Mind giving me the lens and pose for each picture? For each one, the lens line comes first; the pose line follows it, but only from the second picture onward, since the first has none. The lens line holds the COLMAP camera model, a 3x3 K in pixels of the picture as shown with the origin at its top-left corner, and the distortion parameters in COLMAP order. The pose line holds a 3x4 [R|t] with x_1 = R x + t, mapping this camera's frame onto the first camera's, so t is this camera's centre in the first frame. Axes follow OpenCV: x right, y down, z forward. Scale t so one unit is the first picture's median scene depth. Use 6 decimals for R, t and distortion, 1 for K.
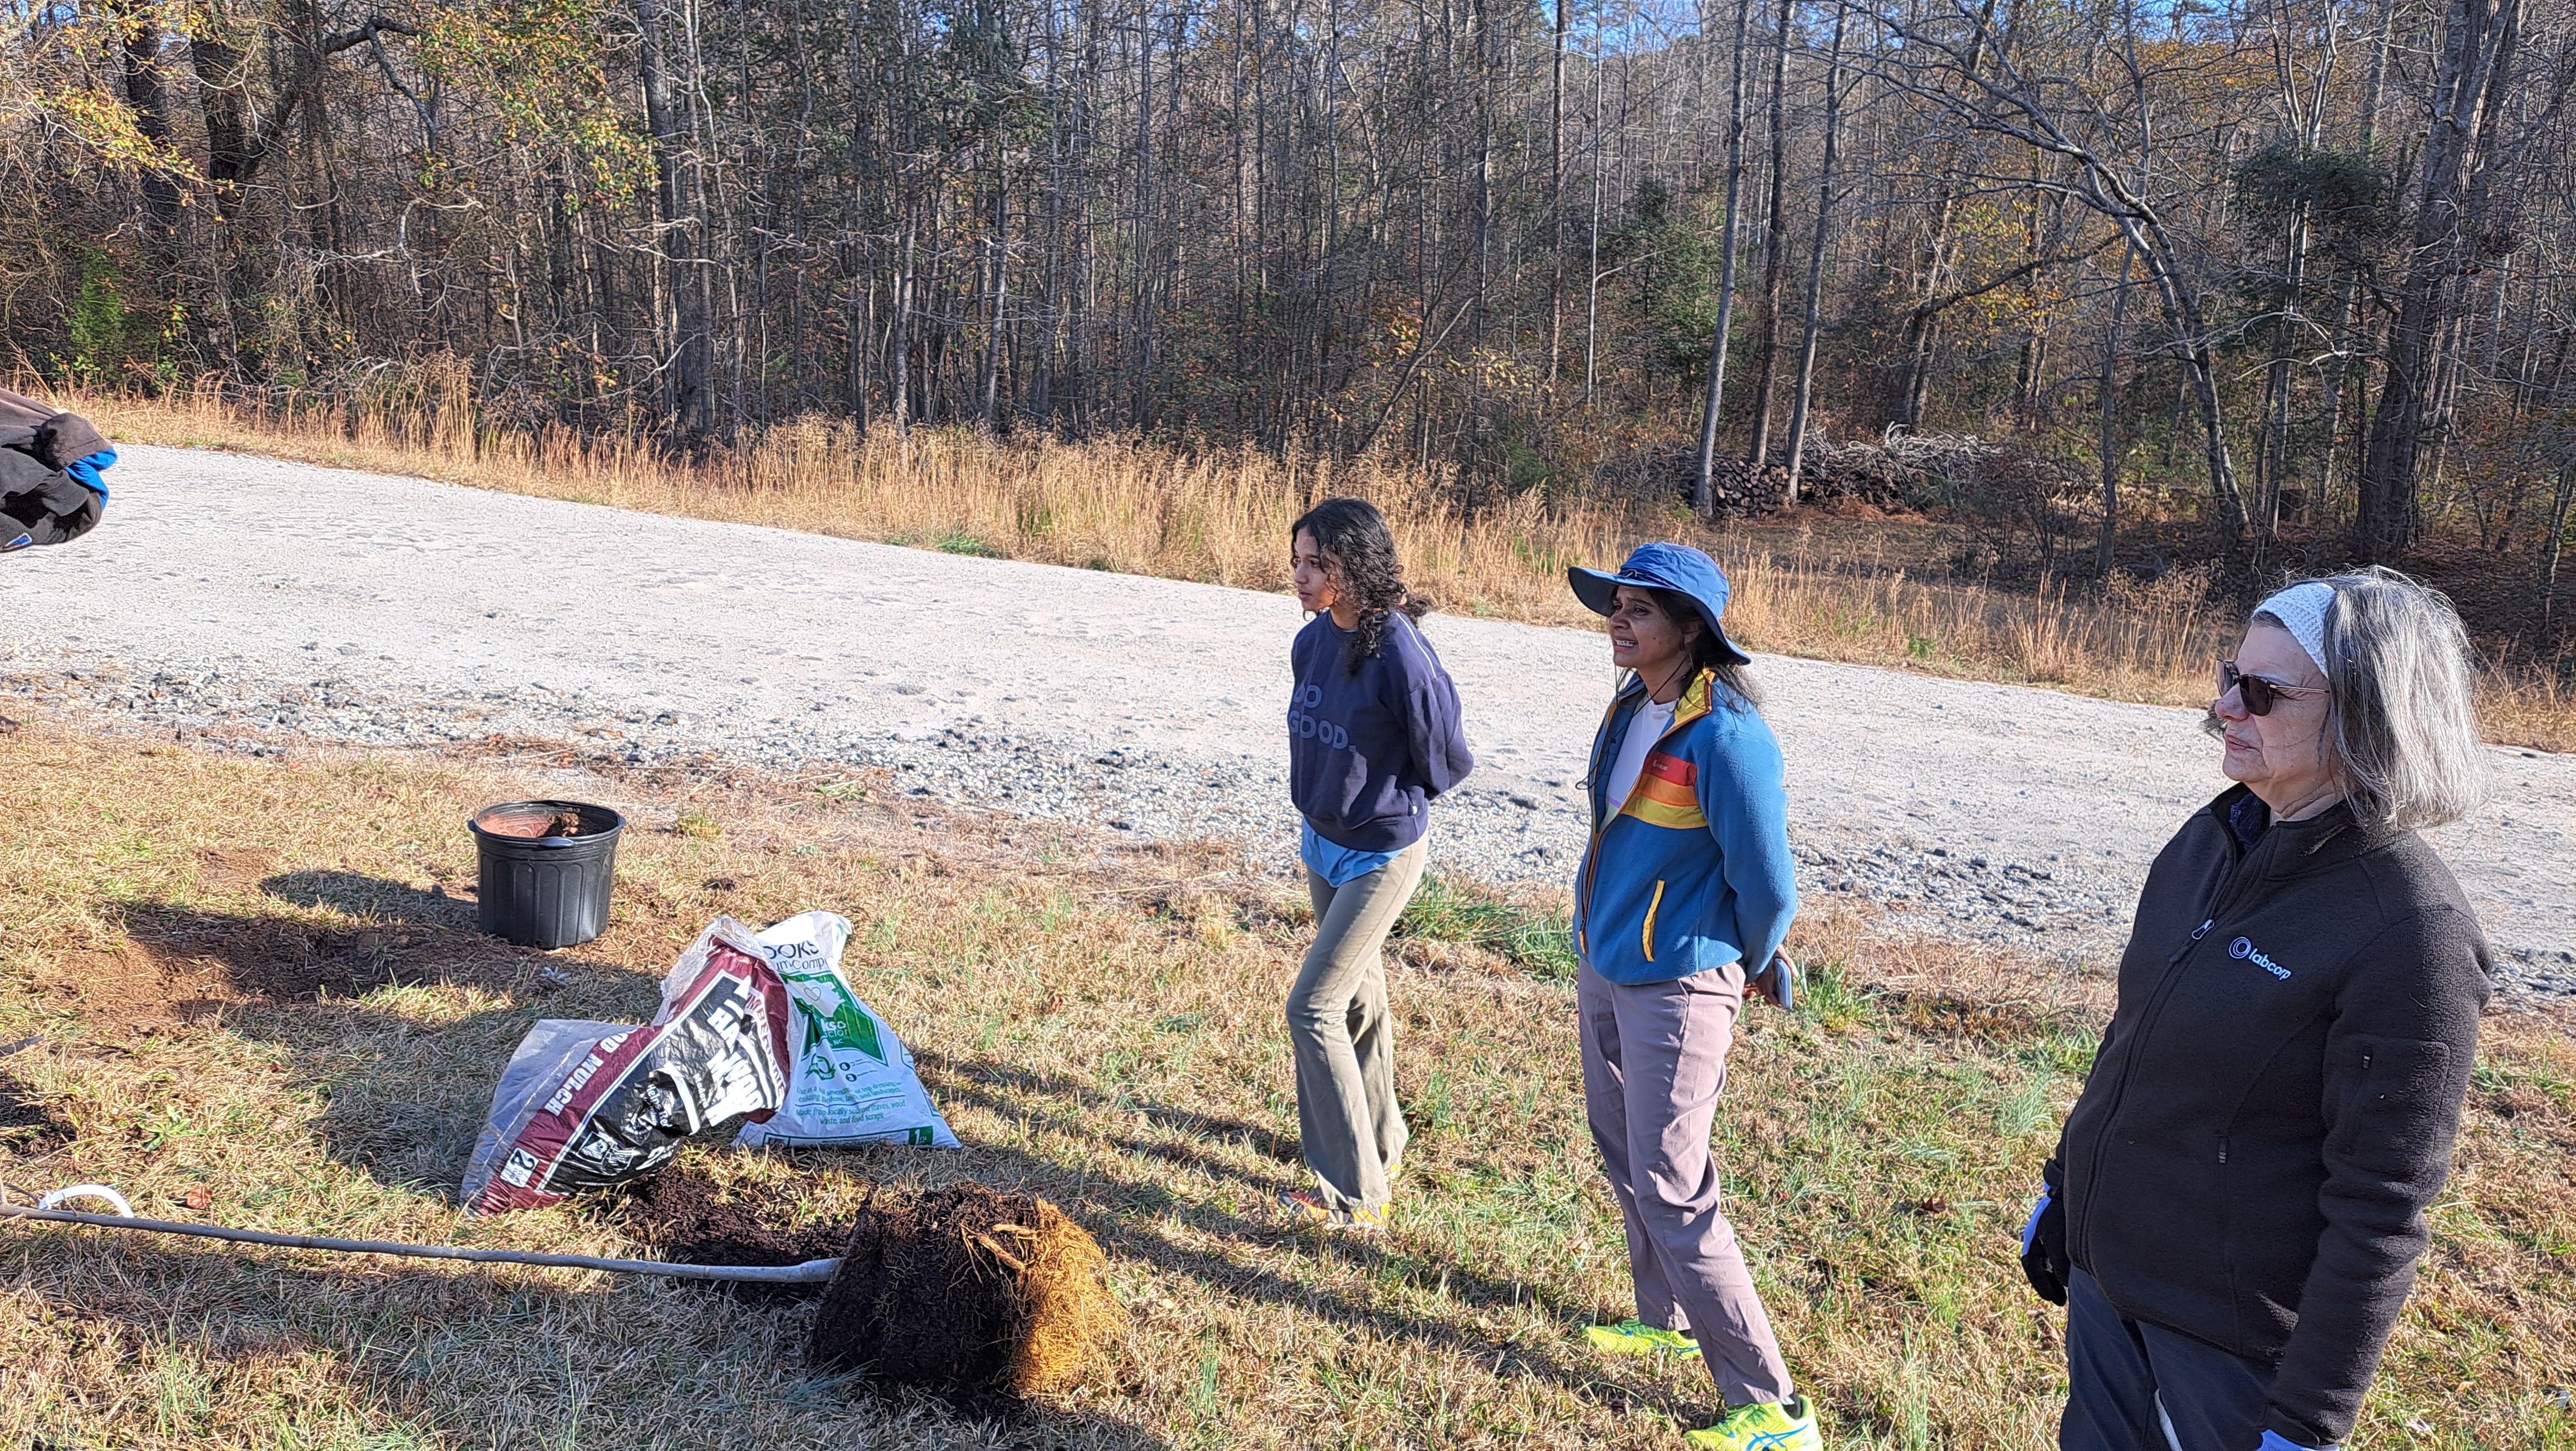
lens RADIAL K [[1915.2, 0, 1307.2], [0, 1915.2, 750.7], [0, 0, 1]] dist [0.108302, -0.150679]
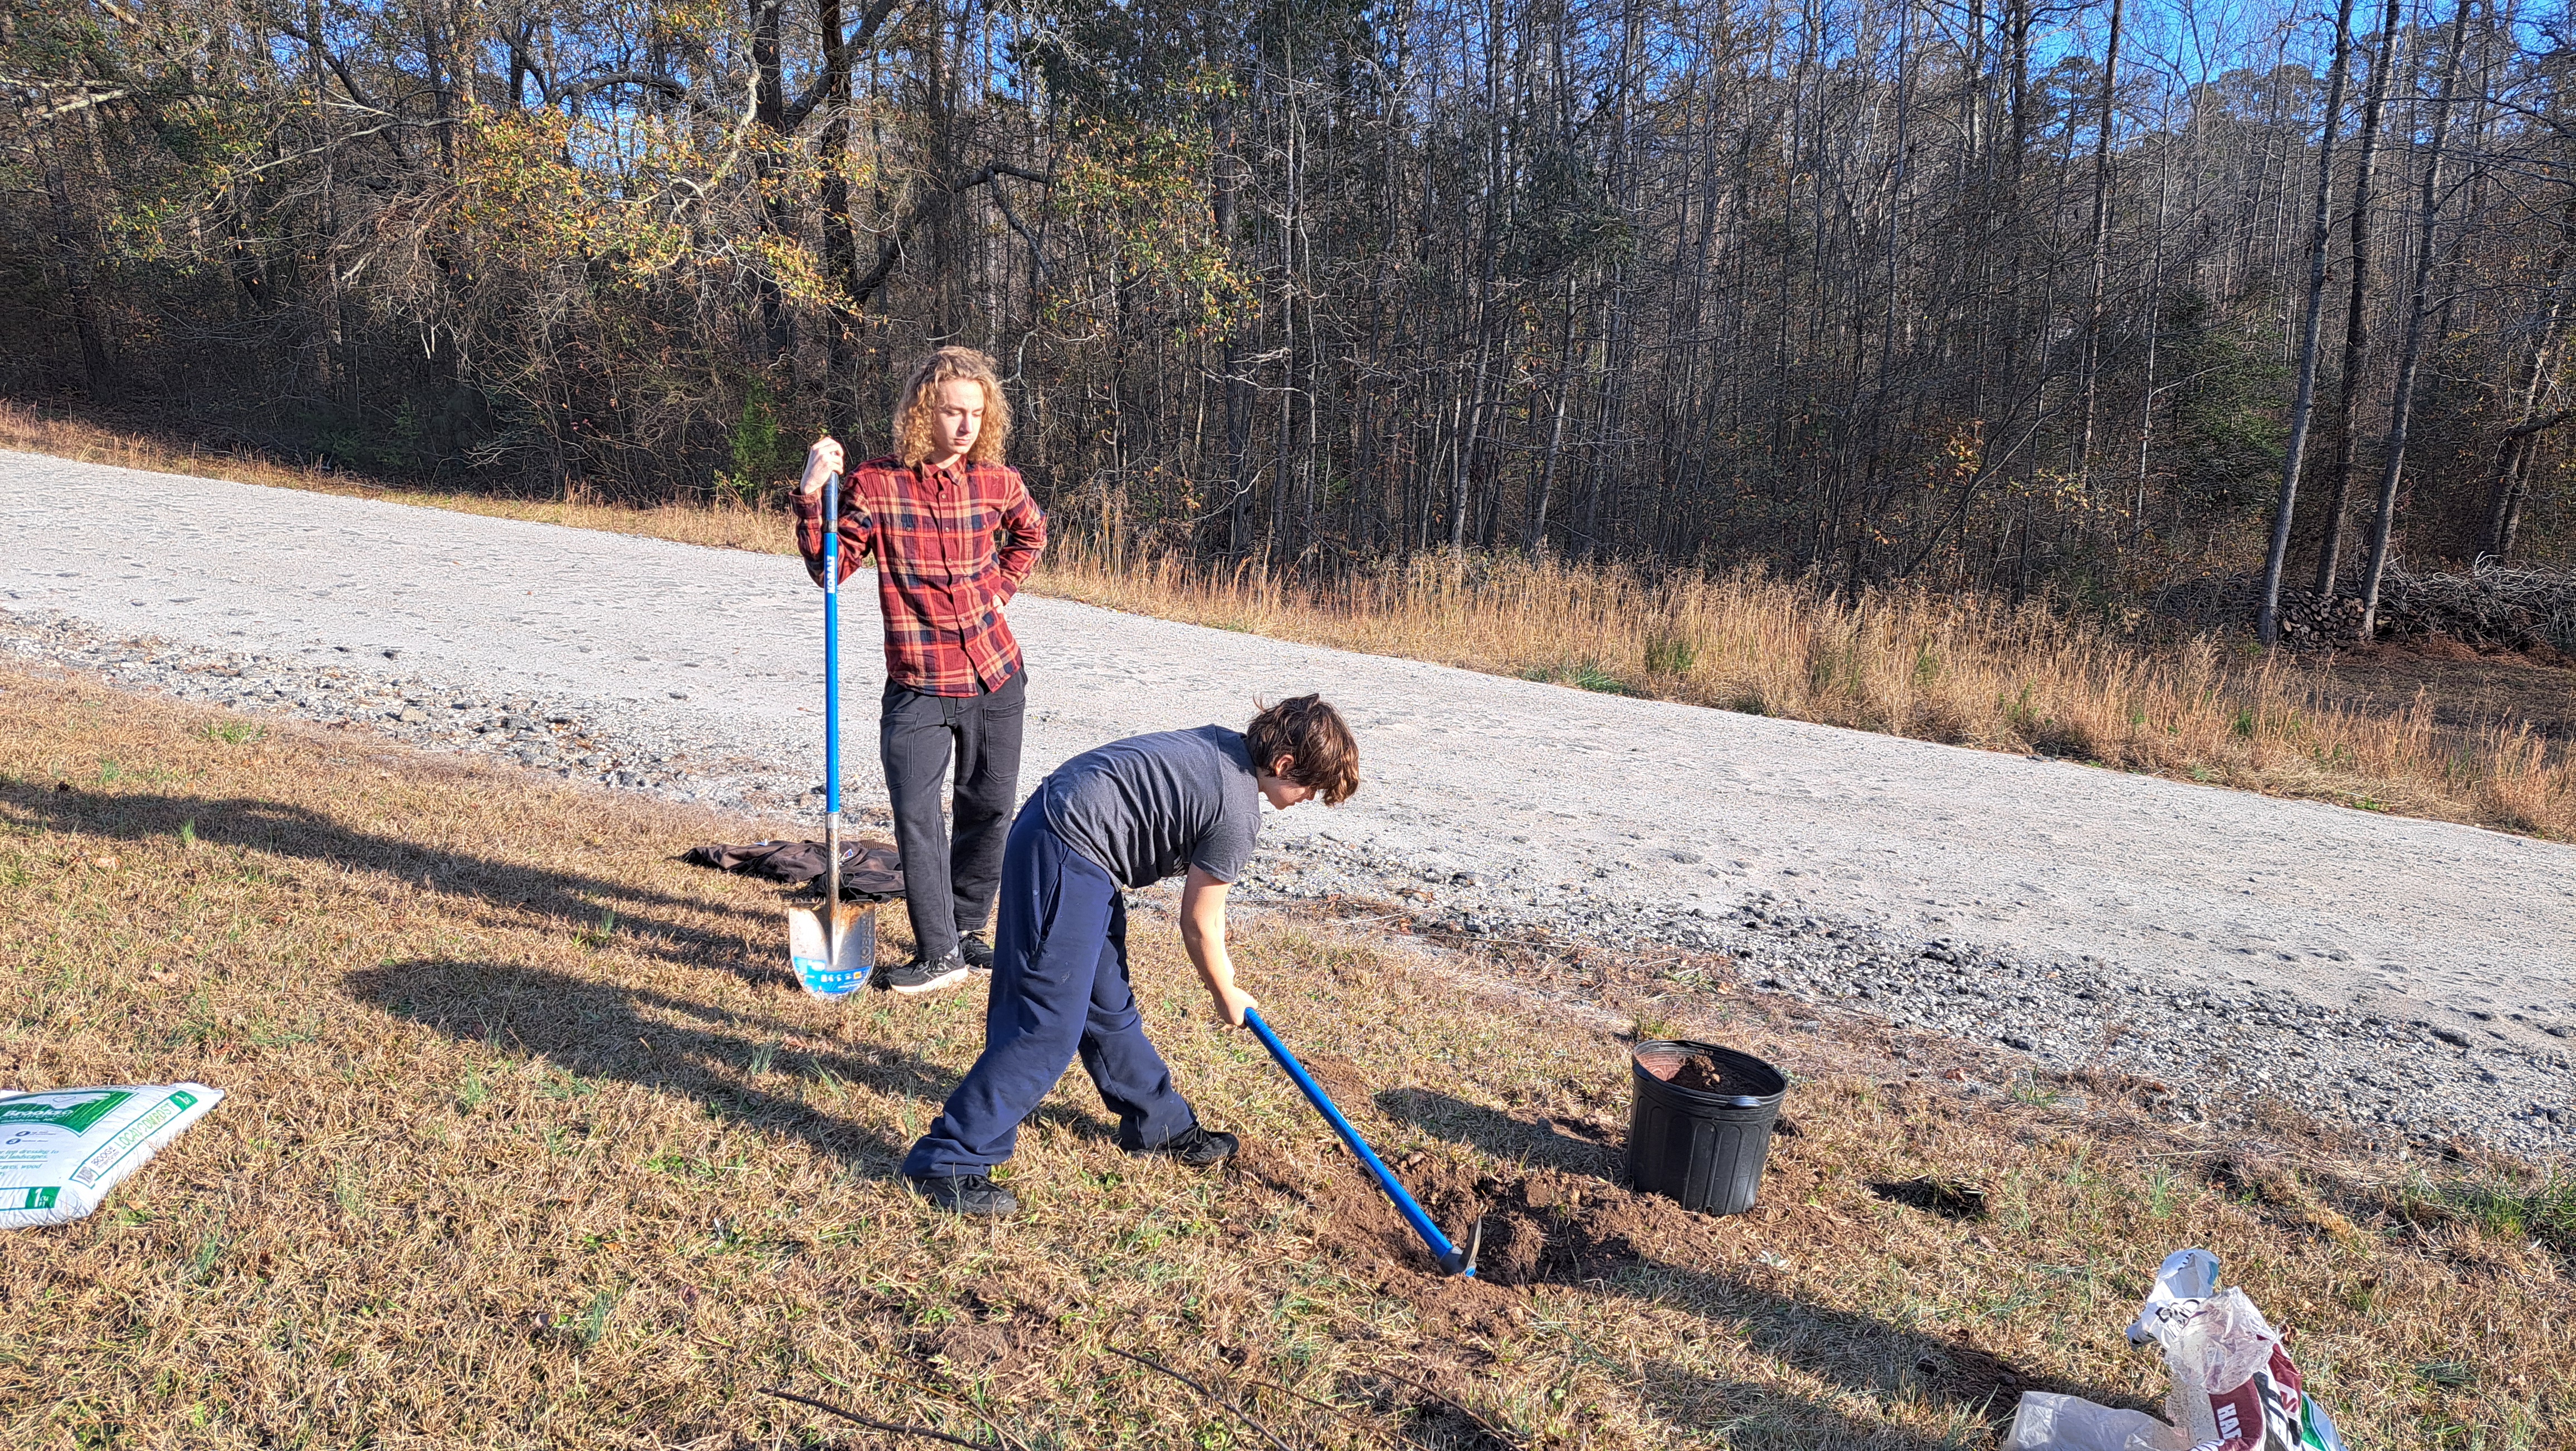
lens RADIAL K [[1926.9, 0, 1321.5], [0, 1926.9, 733.6], [0, 0, 1]] dist [0.108868, -0.128408]
pose [[0.976131, 0.040504, -0.213372, -0.099270], [-0.054138, 0.996822, -0.058445, -0.014817], [0.210326, 0.068601, 0.975221, 0.018508]]
